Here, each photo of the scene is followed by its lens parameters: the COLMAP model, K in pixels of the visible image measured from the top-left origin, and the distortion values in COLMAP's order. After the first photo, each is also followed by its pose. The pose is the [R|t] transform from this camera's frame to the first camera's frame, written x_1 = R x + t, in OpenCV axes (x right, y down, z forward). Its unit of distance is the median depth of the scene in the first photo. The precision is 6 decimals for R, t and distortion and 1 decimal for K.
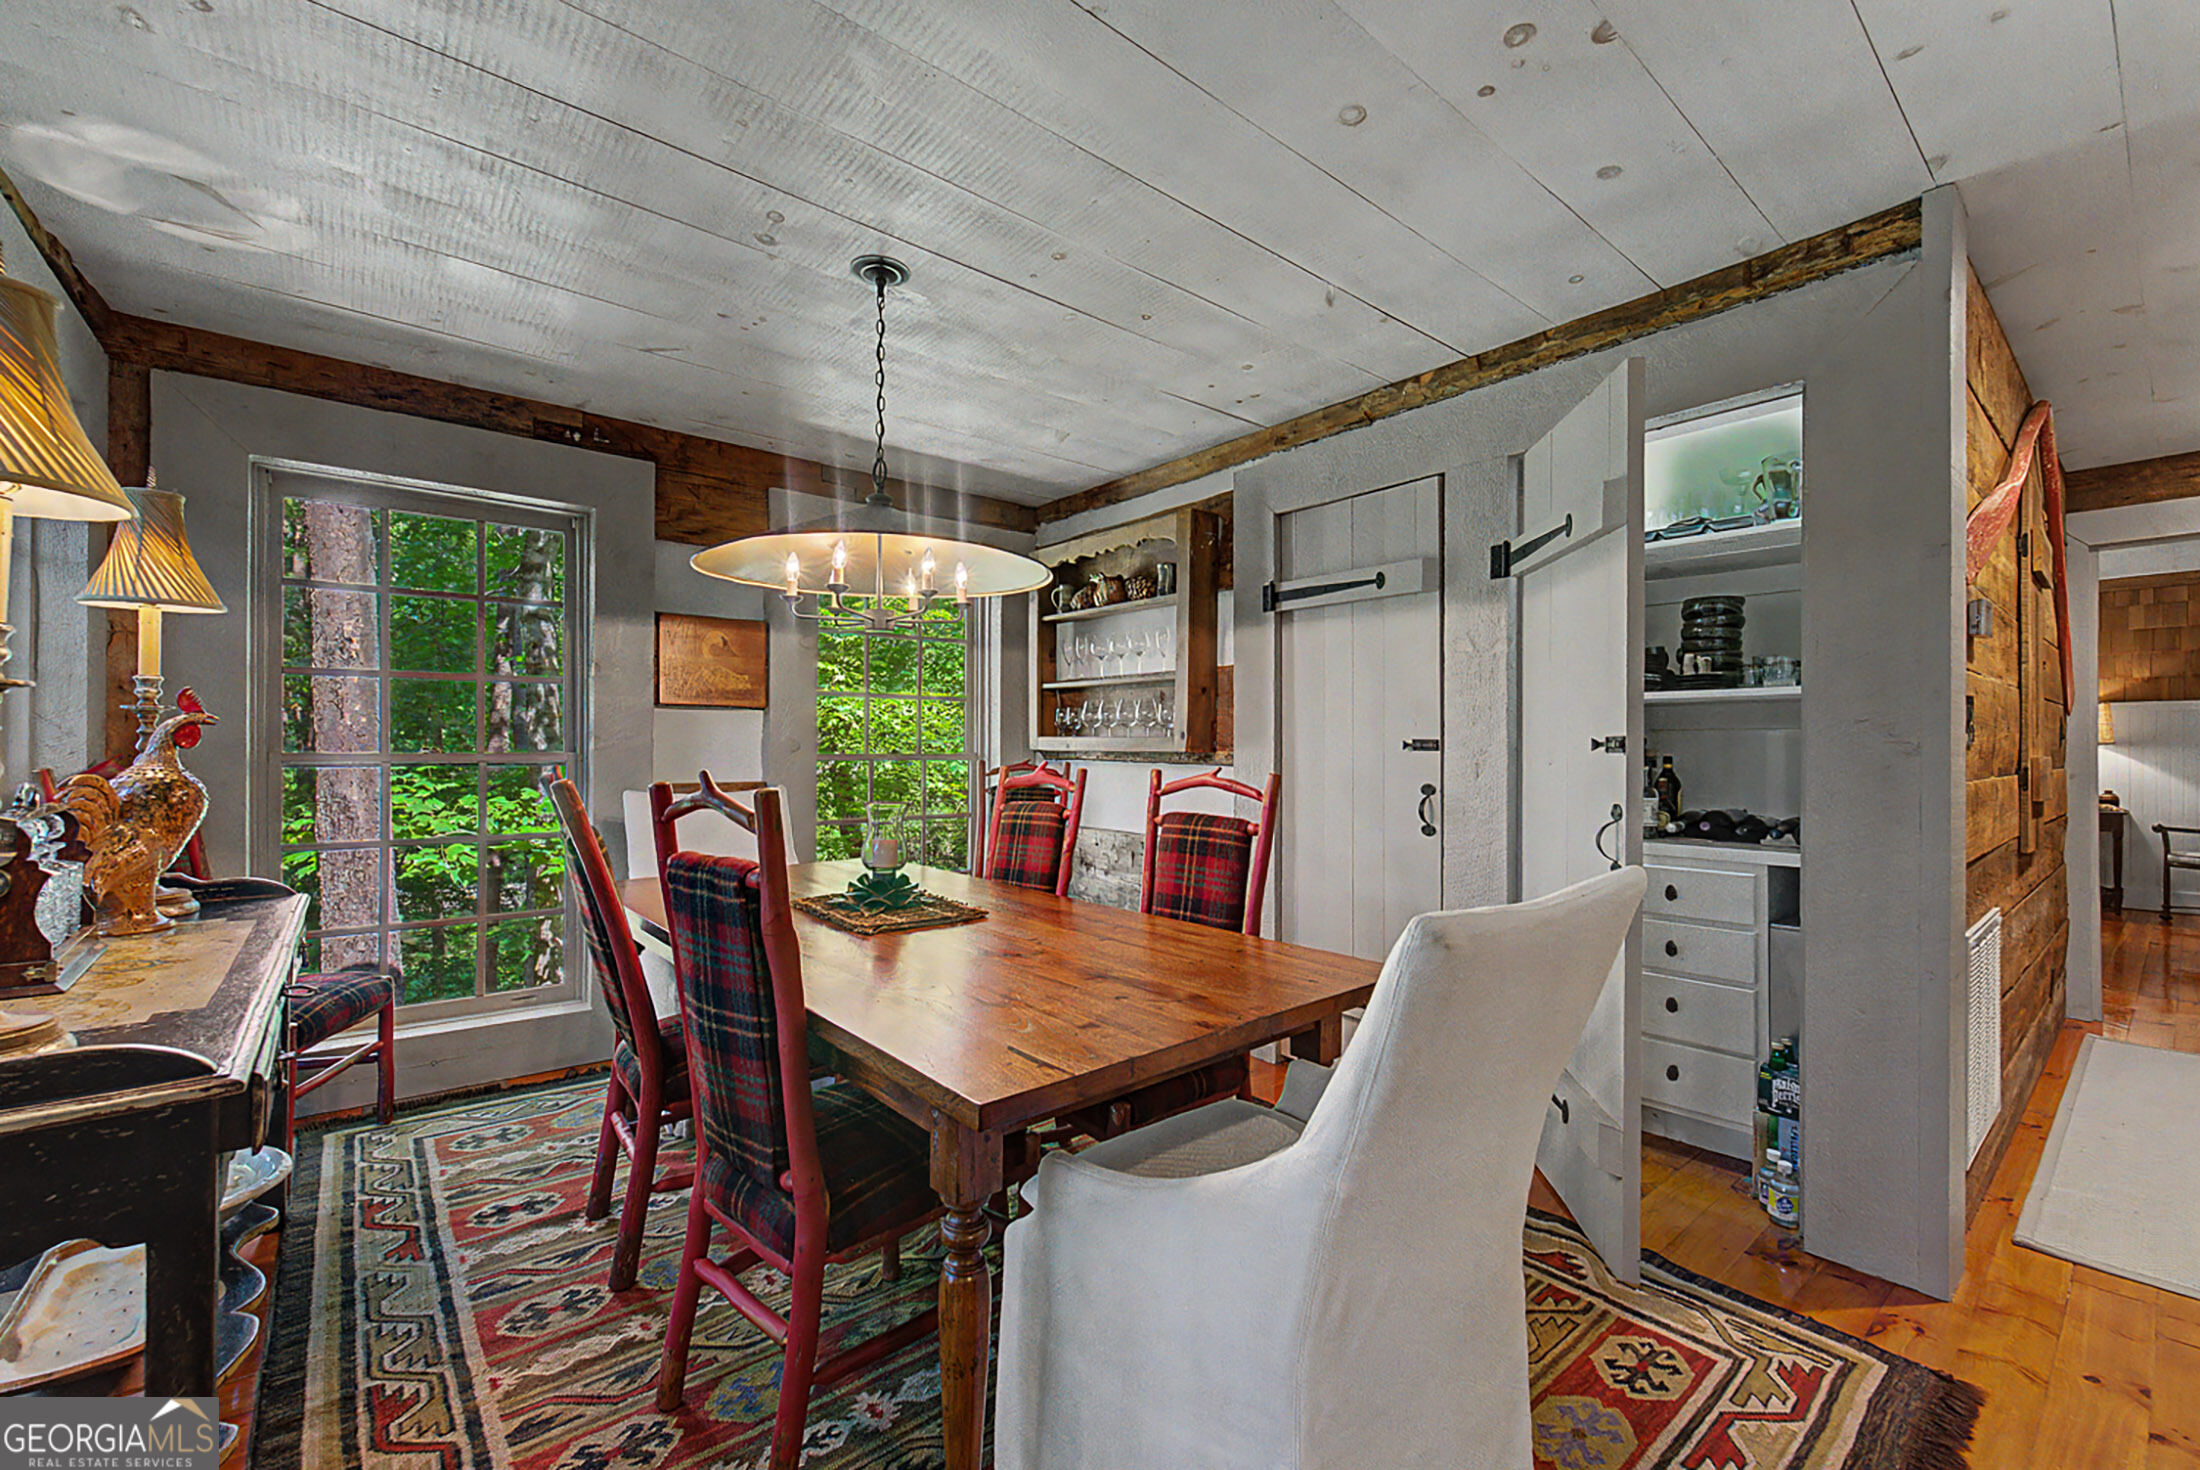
lens RADIAL K [[886.9, 0, 1104.0], [0, 886.9, 746.3], [0, 0, 1]] dist [-0.001340, -0.000367]
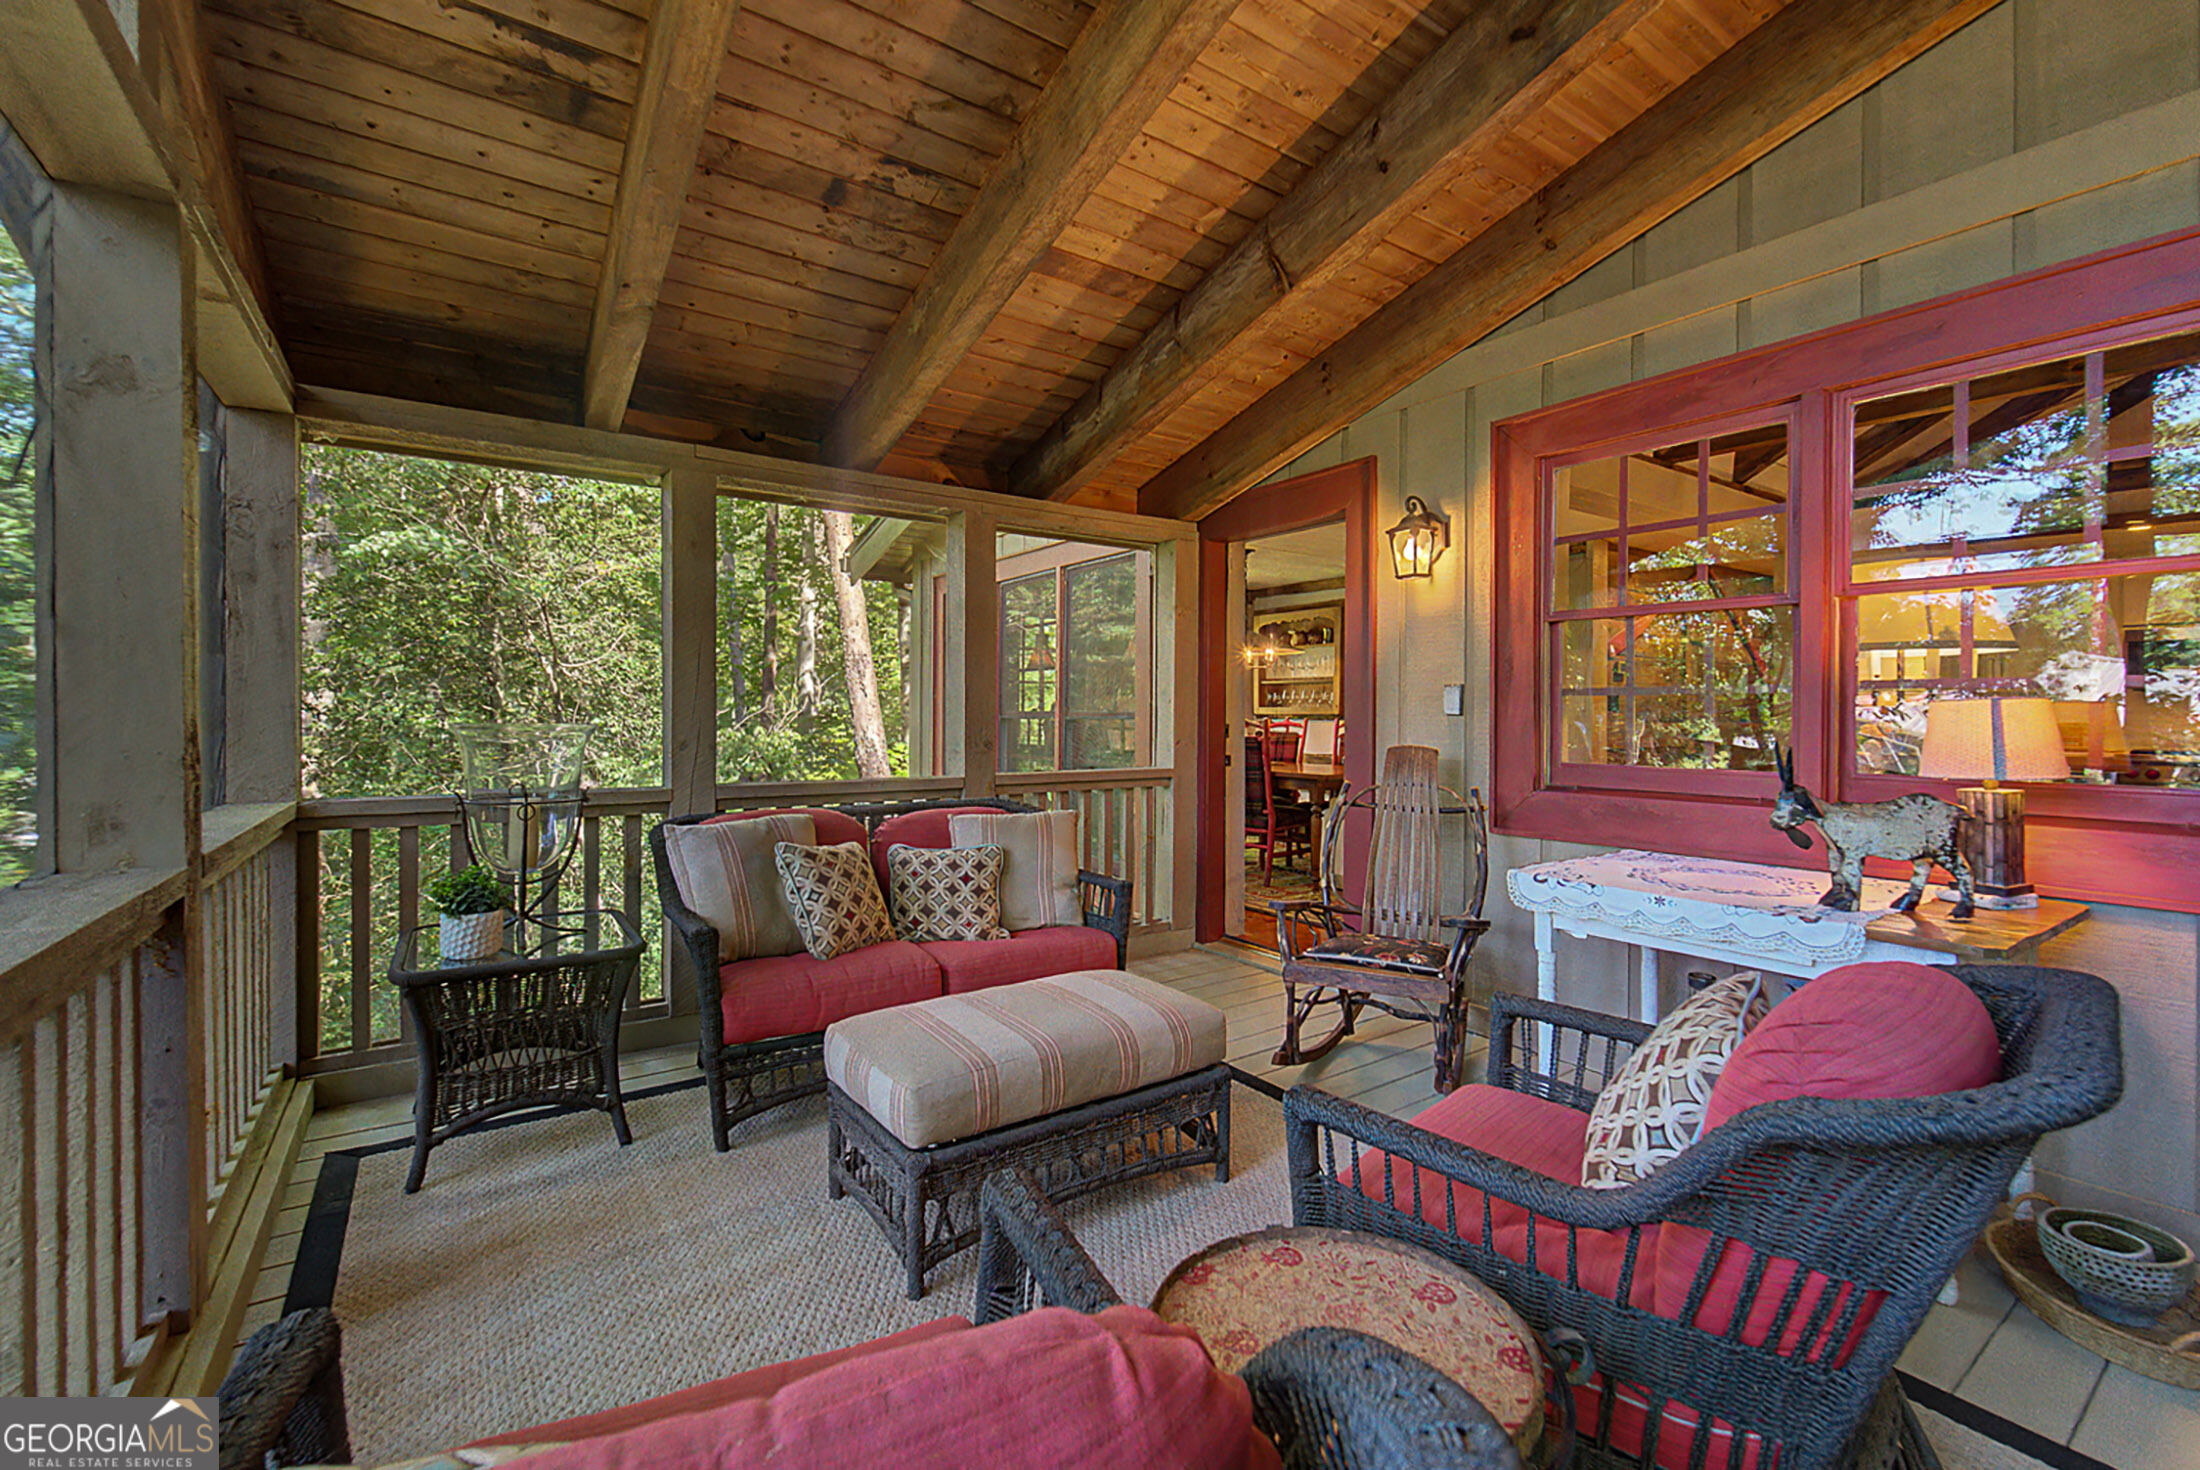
lens RADIAL K [[945.5, 0, 1097.4], [0, 945.5, 726.3], [0, 0, 1]] dist [-0.002051, -0.000239]
pose [[0.996414, -0.001419, -0.084599, -0.375889], [0.001769, 0.999990, 0.004069, 0.033481], [0.084592, -0.004204, 0.996407, -1.722685]]
